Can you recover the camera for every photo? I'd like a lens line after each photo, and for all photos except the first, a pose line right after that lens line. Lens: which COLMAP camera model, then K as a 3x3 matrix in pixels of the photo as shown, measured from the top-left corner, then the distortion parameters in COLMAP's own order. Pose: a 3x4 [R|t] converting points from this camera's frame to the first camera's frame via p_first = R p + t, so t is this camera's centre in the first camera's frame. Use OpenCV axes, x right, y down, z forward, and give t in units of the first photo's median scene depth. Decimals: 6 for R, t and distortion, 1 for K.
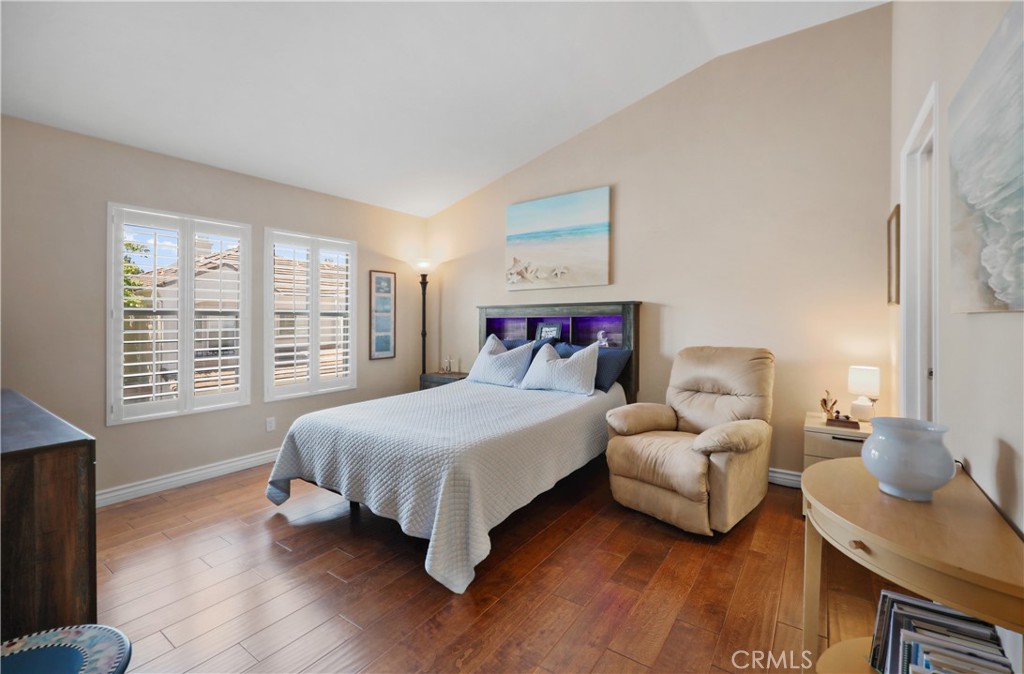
lens RADIAL K [[420.2, 0, 534.6], [0, 420.2, 320.3], [0, 0, 1]] dist [-0.003914, 0.000333]
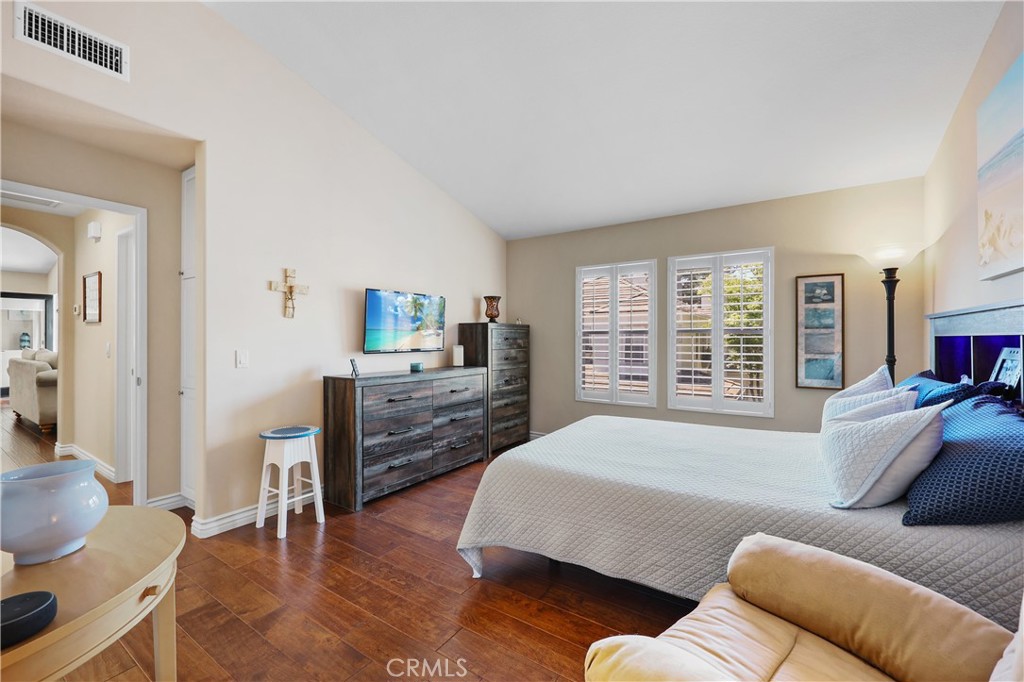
lens RADIAL K [[420.2, 0, 511.0], [0, 420.2, 339.1], [0, 0, 1]] dist [-0.003914, 0.000333]
pose [[0.004149, 0.009790, -0.999943, 0.412679], [-0.002740, 0.999948, 0.009779, -0.005559], [0.999988, 0.002700, 0.004175, 0.444293]]
